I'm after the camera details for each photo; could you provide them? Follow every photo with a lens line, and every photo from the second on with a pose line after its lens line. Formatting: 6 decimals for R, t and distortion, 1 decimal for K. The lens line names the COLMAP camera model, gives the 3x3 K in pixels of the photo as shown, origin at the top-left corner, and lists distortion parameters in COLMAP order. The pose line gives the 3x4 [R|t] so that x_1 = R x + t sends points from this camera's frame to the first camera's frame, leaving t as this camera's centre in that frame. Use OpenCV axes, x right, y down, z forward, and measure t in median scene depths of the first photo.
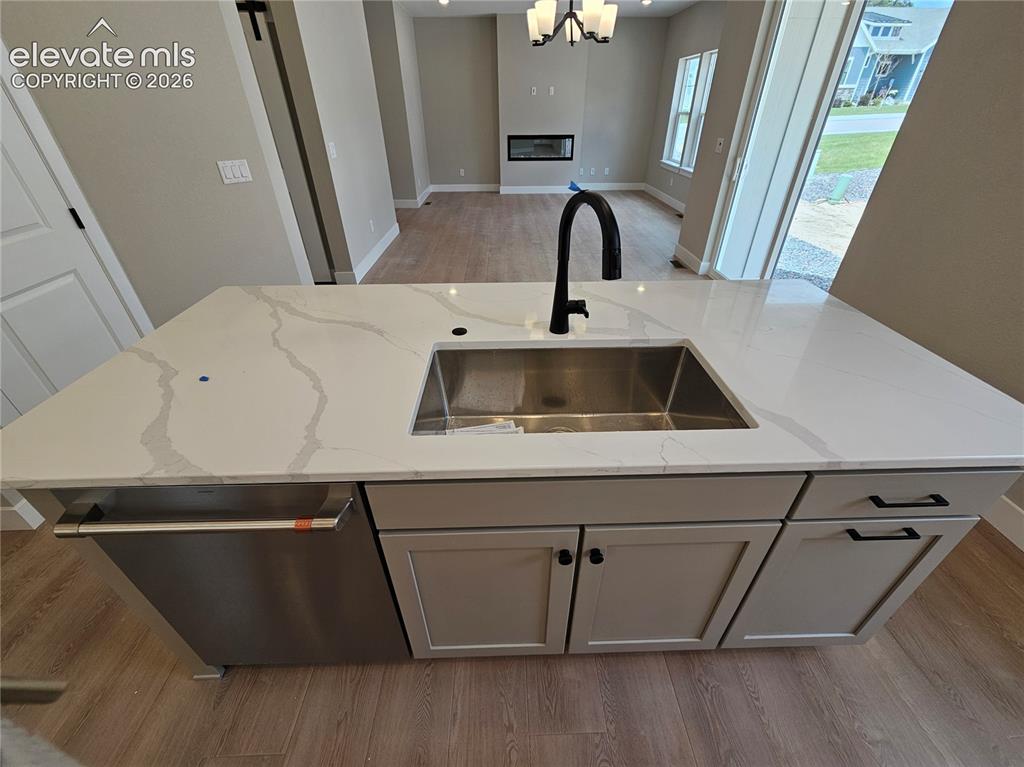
lens RADIAL K [[420.9, 0, 515.6], [0, 420.9, 386.5], [0, 0, 1]] dist [-0.000127, -0.000313]
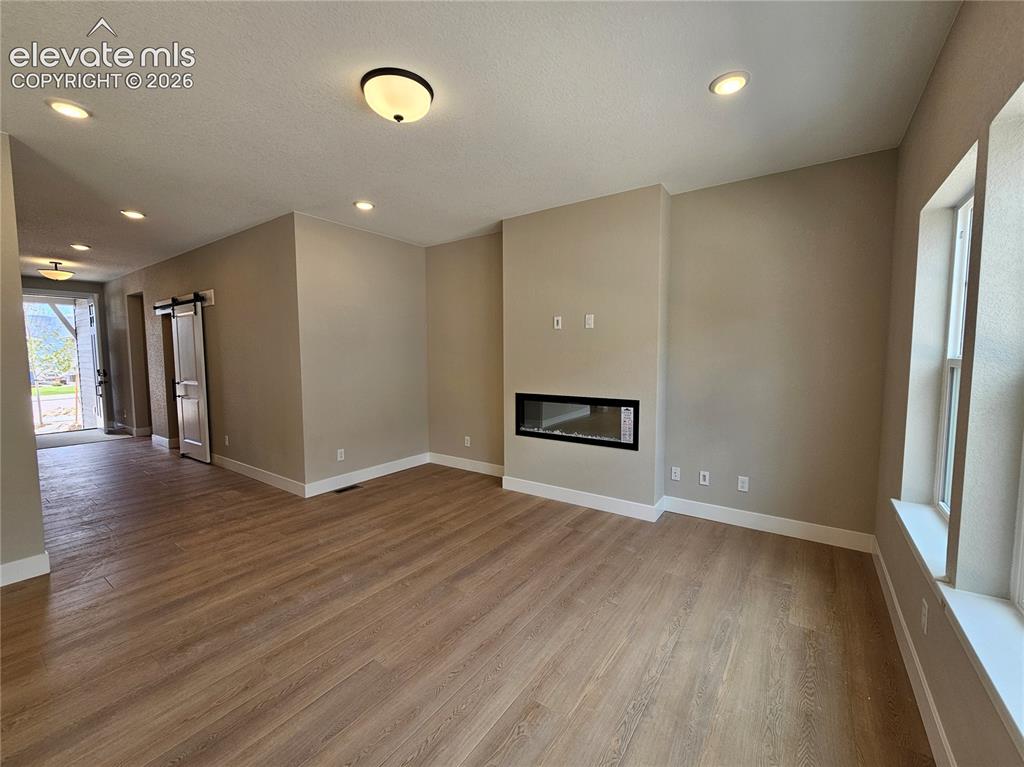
lens RADIAL K [[420.9, 0, 515.6], [0, 420.9, 386.5], [0, 0, 1]] dist [-0.000127, -0.000313]
pose [[0.803390, 0.047586, -0.593549, 1.442017], [-0.330785, 0.864512, -0.378419, -1.938137], [0.495123, 0.500355, 0.710280, 2.972880]]
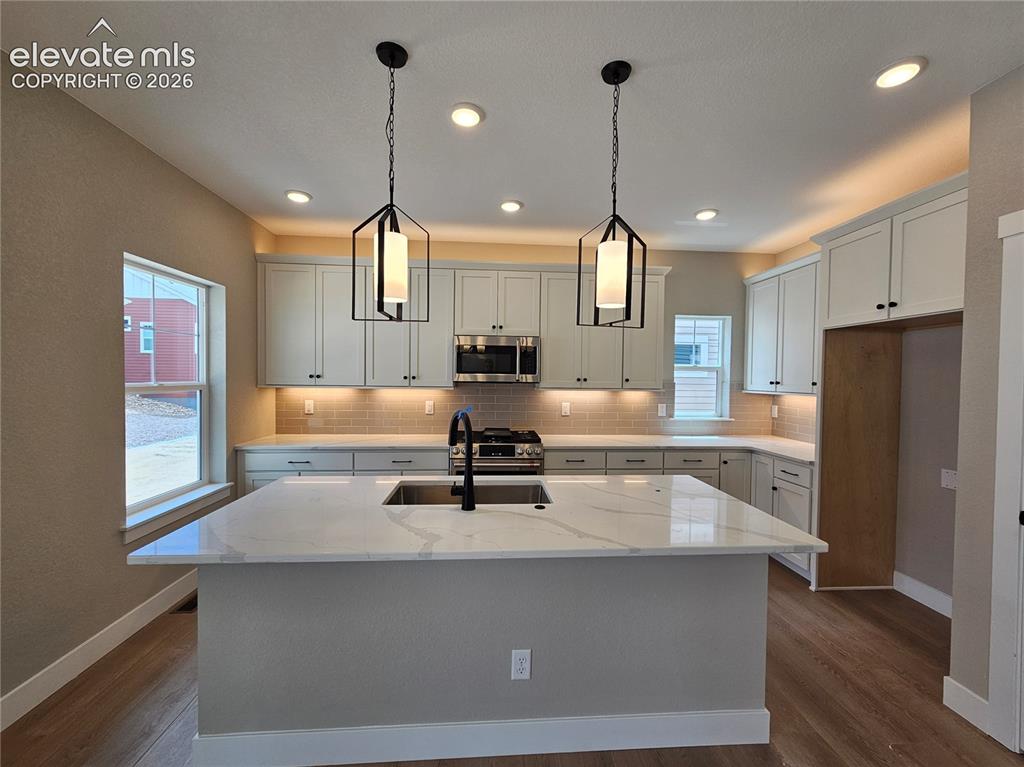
lens RADIAL K [[420.7, 0, 514.6], [0, 420.7, 385.1], [0, 0, 1]] dist [0.000025, -0.000086]
pose [[-0.999039, -0.008189, -0.043052, 0.011309], [-0.031348, 0.820025, 0.571468, -1.002927], [0.030624, 0.572269, -0.819494, 1.520697]]
